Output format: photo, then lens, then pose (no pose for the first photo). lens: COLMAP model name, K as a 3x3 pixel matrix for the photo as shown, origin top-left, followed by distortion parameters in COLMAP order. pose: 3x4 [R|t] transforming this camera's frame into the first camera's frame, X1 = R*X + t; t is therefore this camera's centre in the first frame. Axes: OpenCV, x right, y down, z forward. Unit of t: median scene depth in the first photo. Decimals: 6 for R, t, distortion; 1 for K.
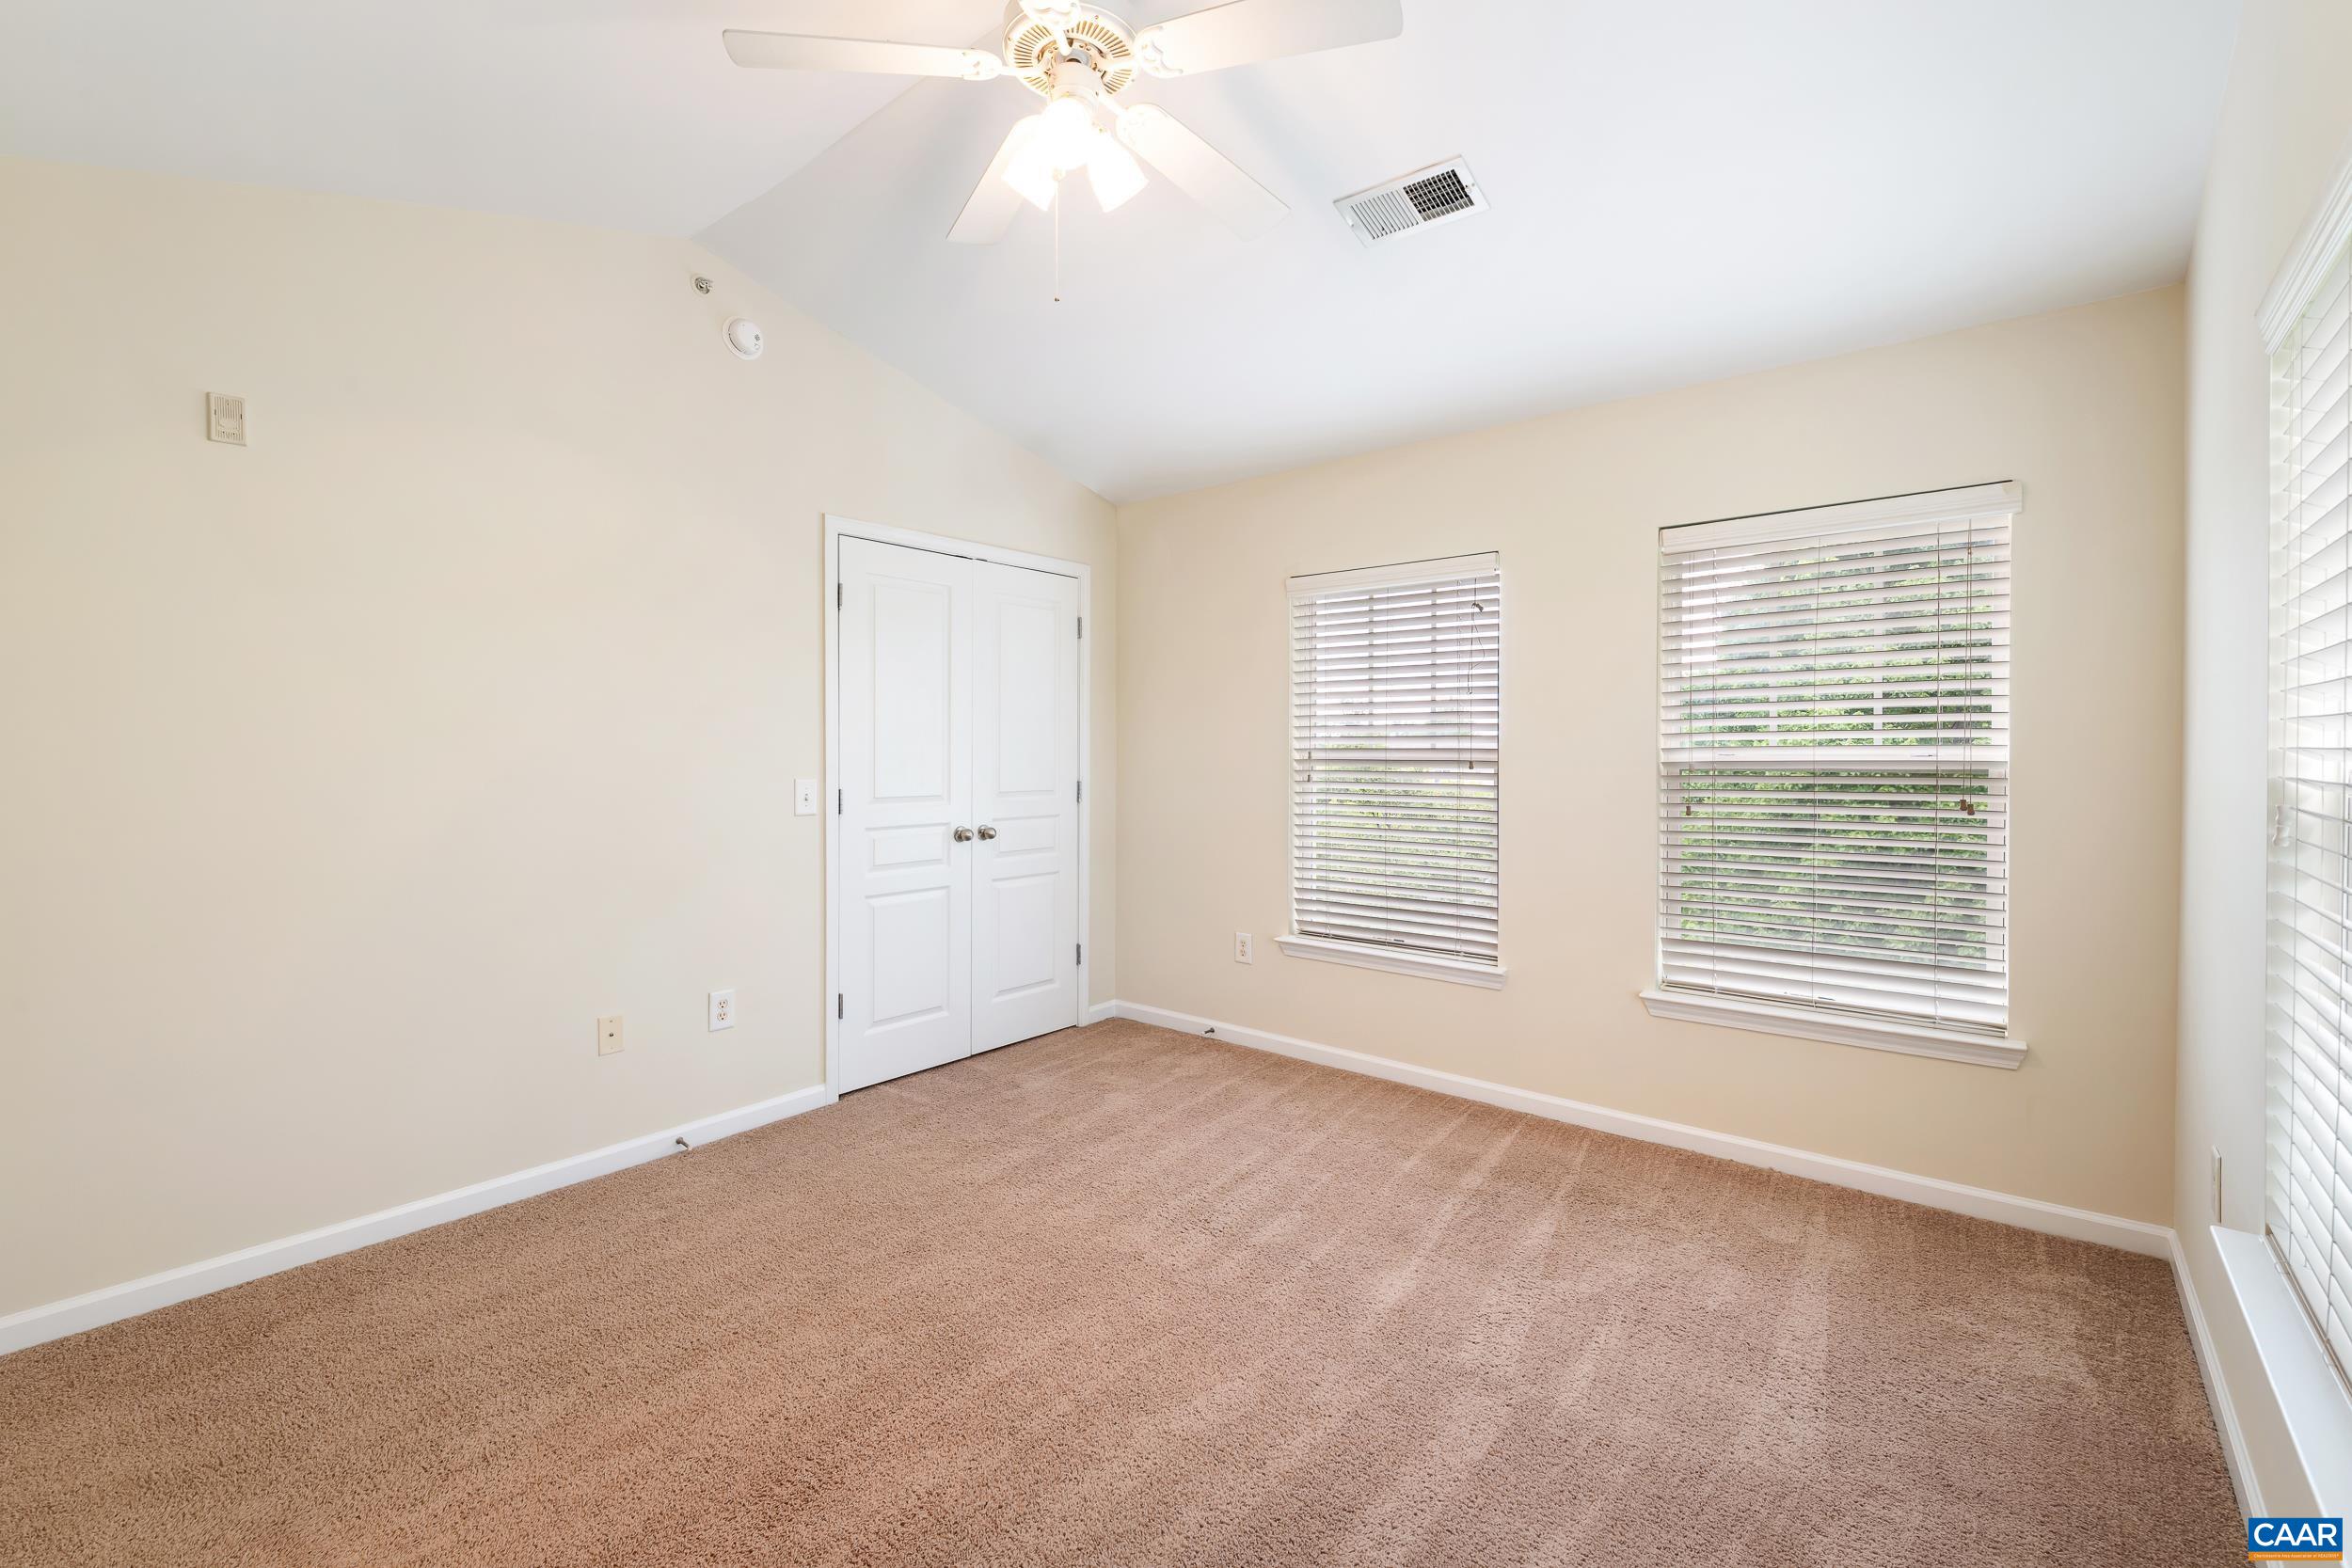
lens RADIAL K [[1016.2, 0, 1168.6], [0, 1016.2, 753.6], [0, 0, 1]] dist [0.005313, -0.006532]
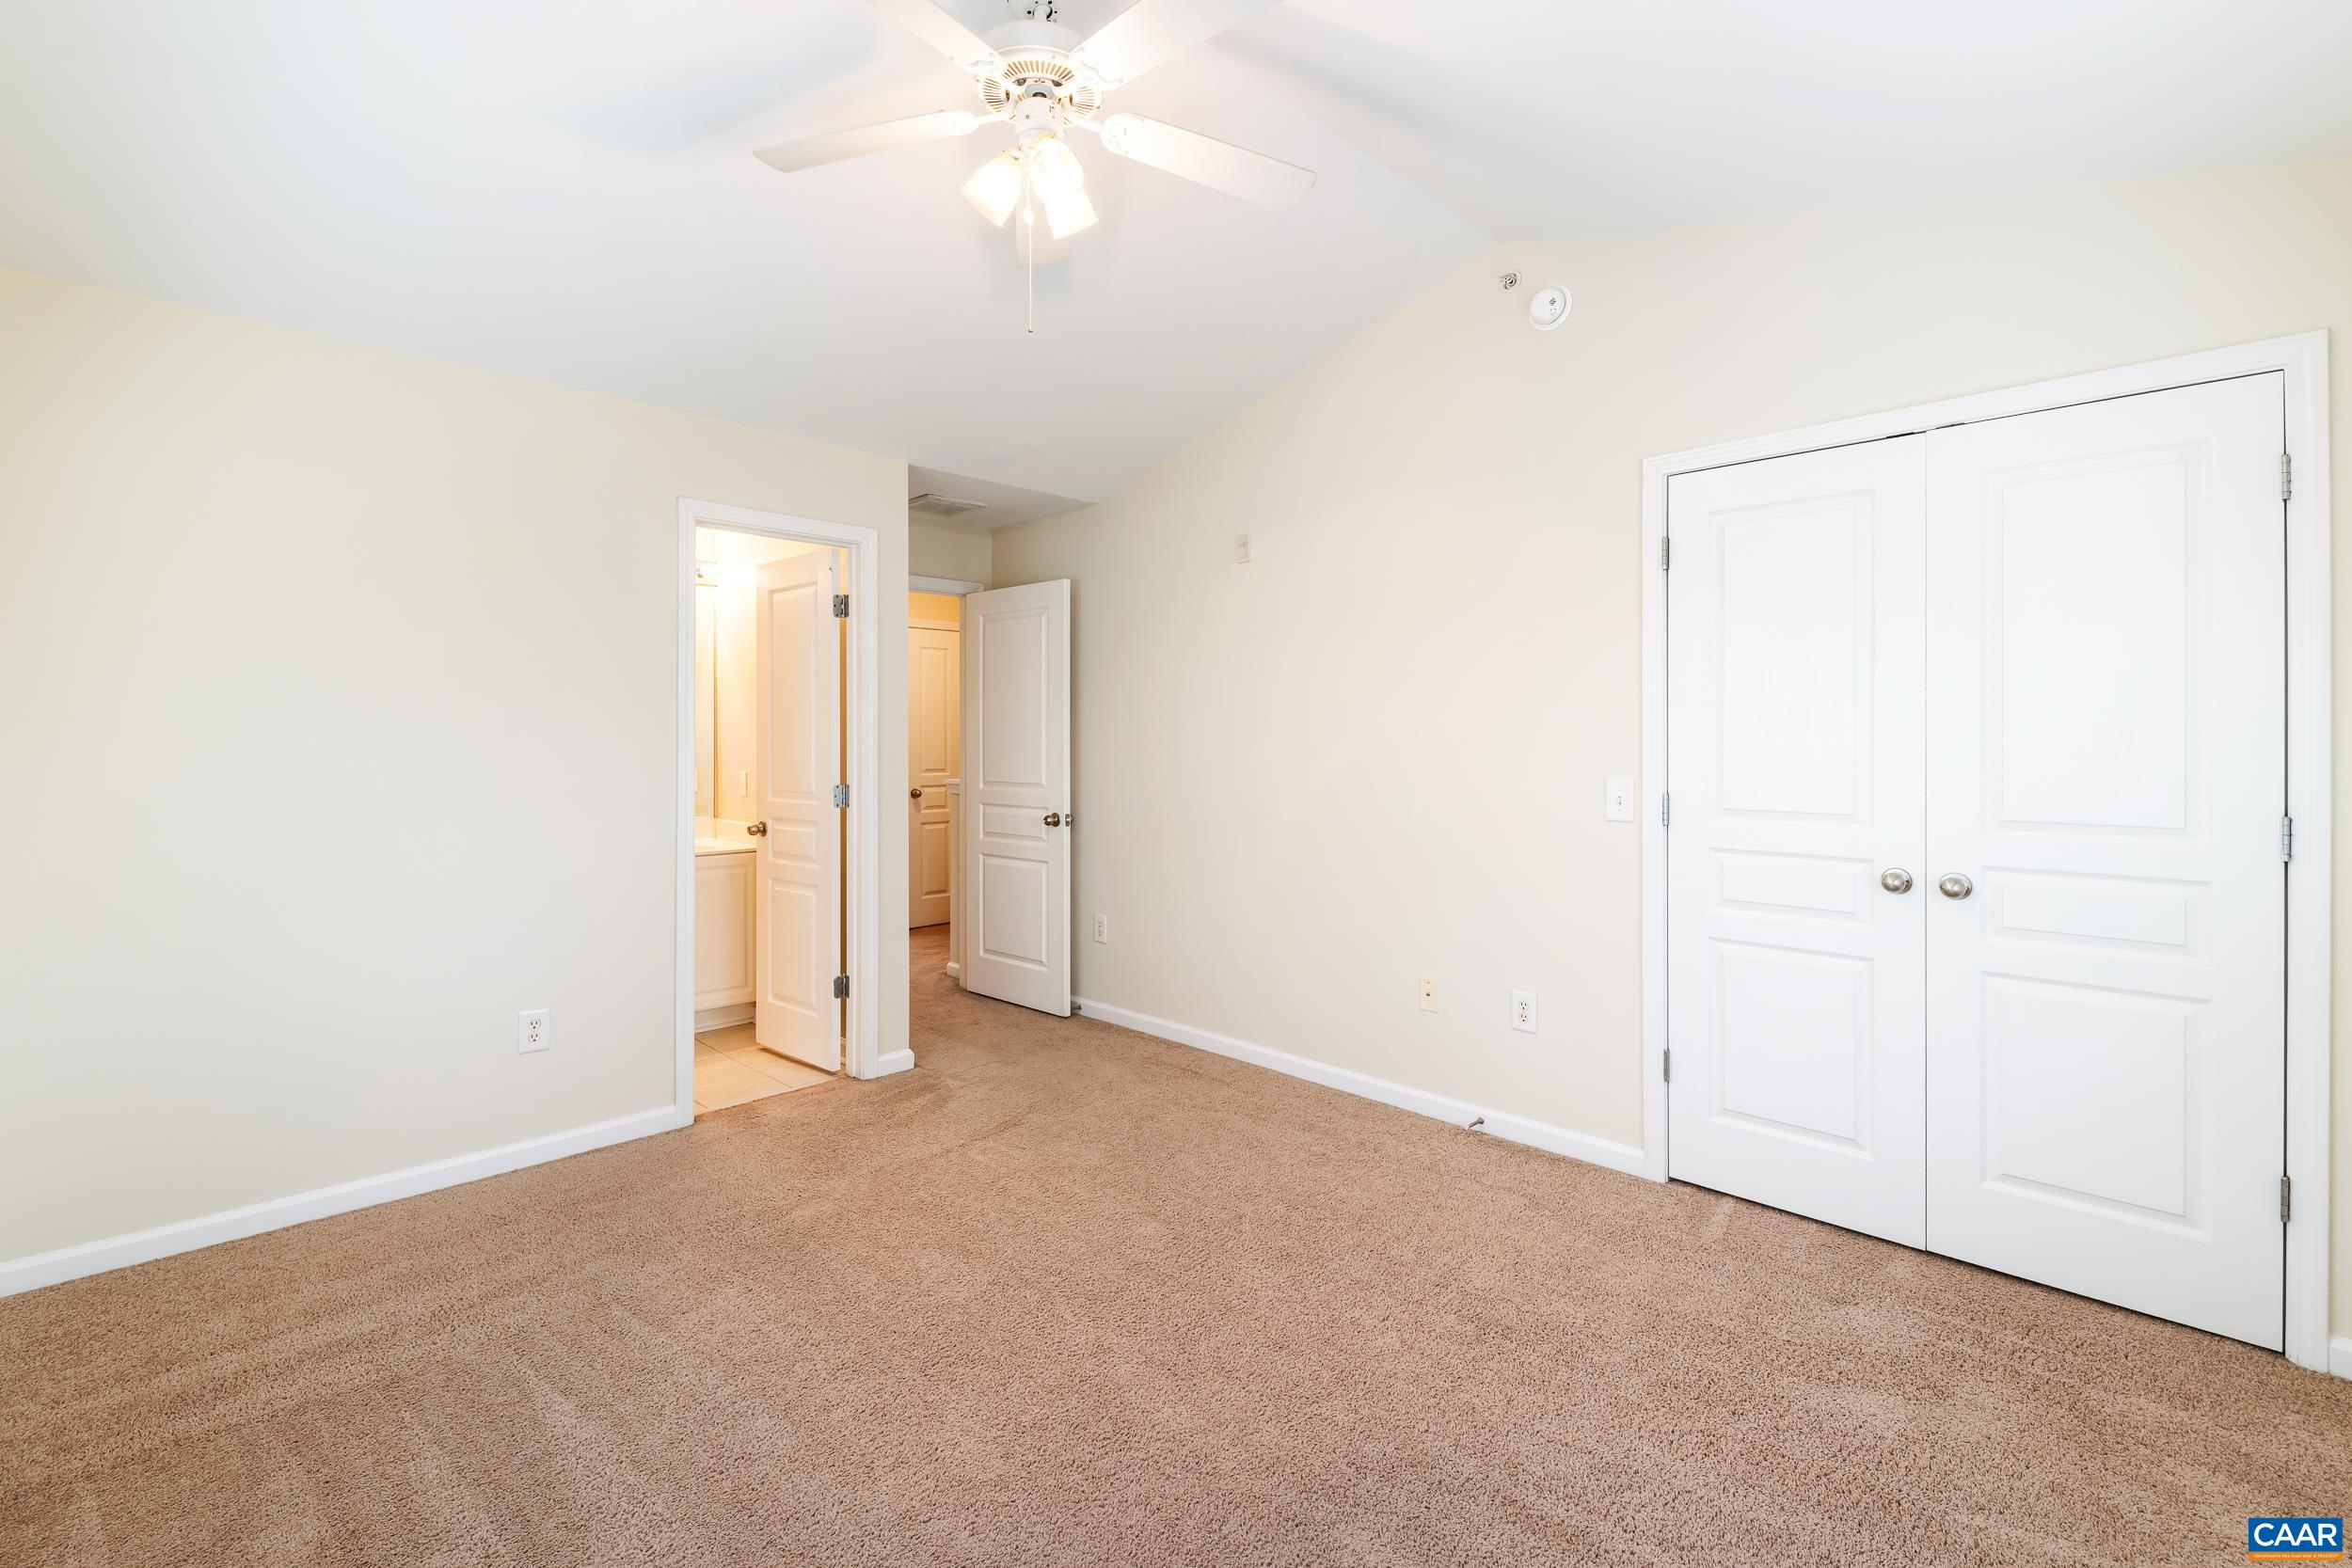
lens RADIAL K [[1016.2, 0, 1168.6], [0, 1016.2, 753.6], [0, 0, 1]] dist [0.005313, -0.006532]
pose [[-0.103168, 0.010901, -0.994604, 0.576707], [-0.004618, 0.999924, 0.011438, -0.004479], [0.994653, 0.005773, -0.103110, 0.782477]]
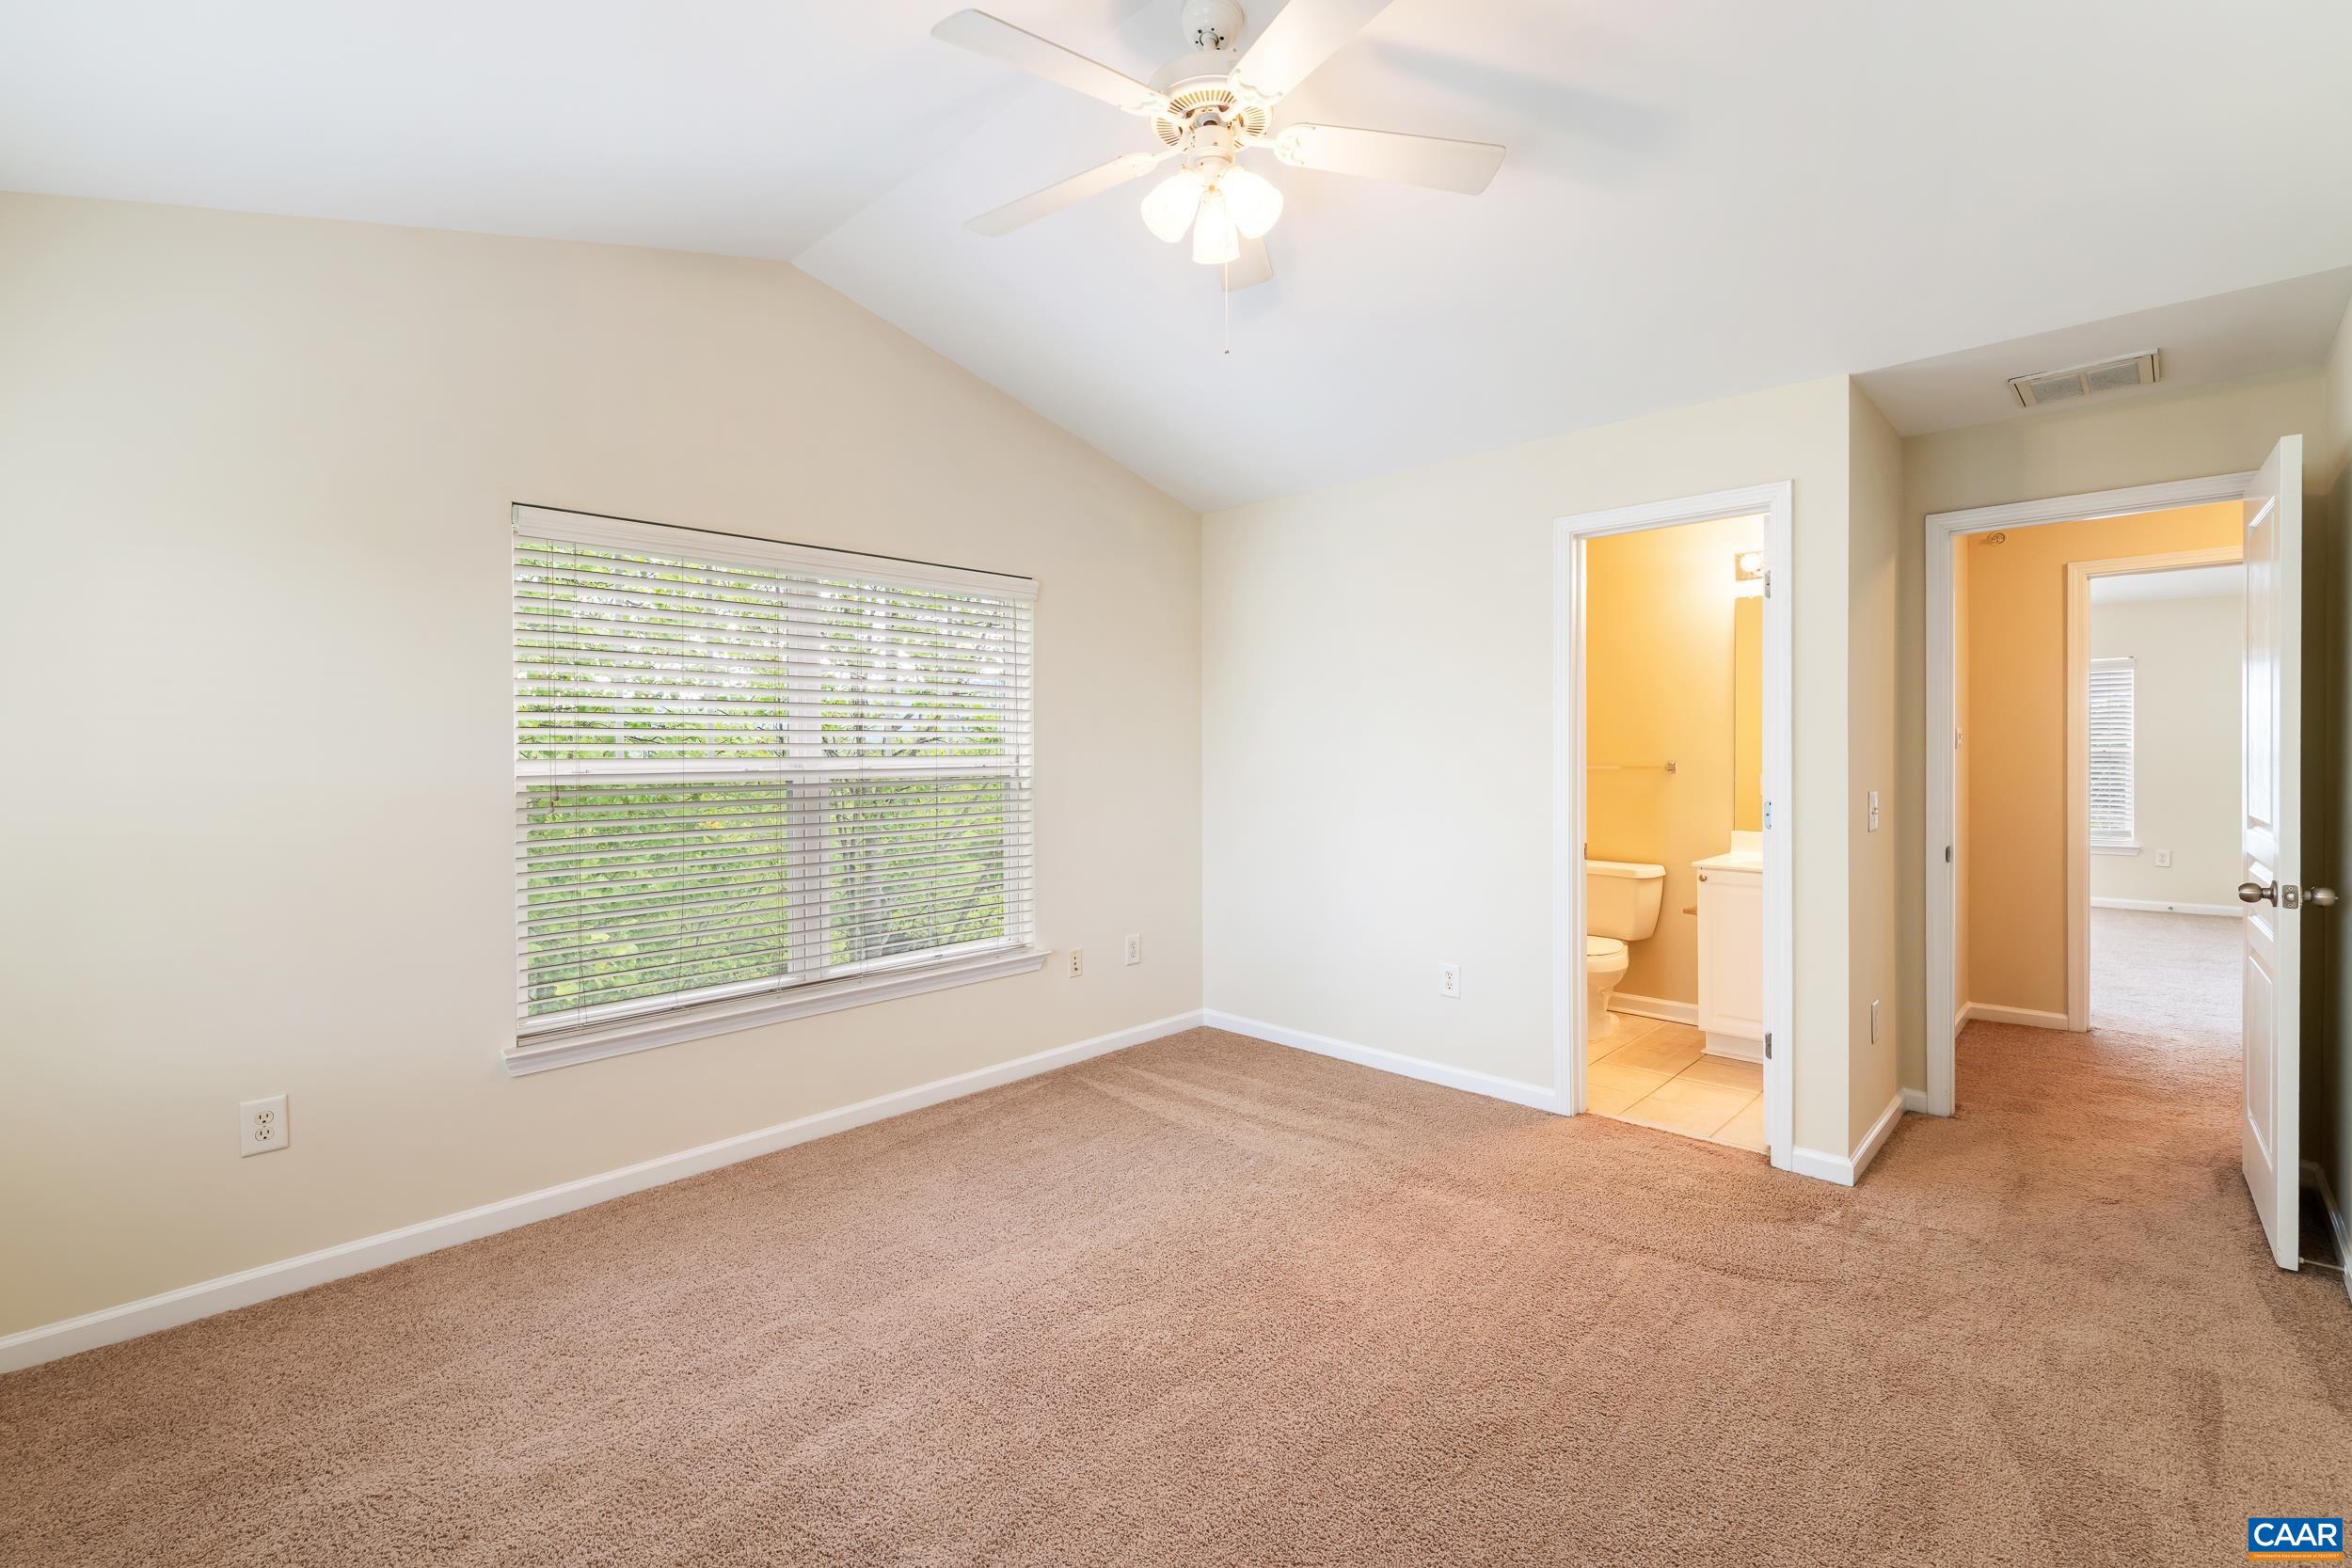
lens RADIAL K [[1002.9, 0, 1180.4], [0, 1002.9, 754.6], [0, 0, 1]] dist [0.023827, -0.000203]
pose [[-0.997731, 0.007234, 0.066936, -0.085340], [0.007873, 0.999926, 0.009293, -0.007958], [-0.066864, 0.009799, -0.997714, 1.301257]]
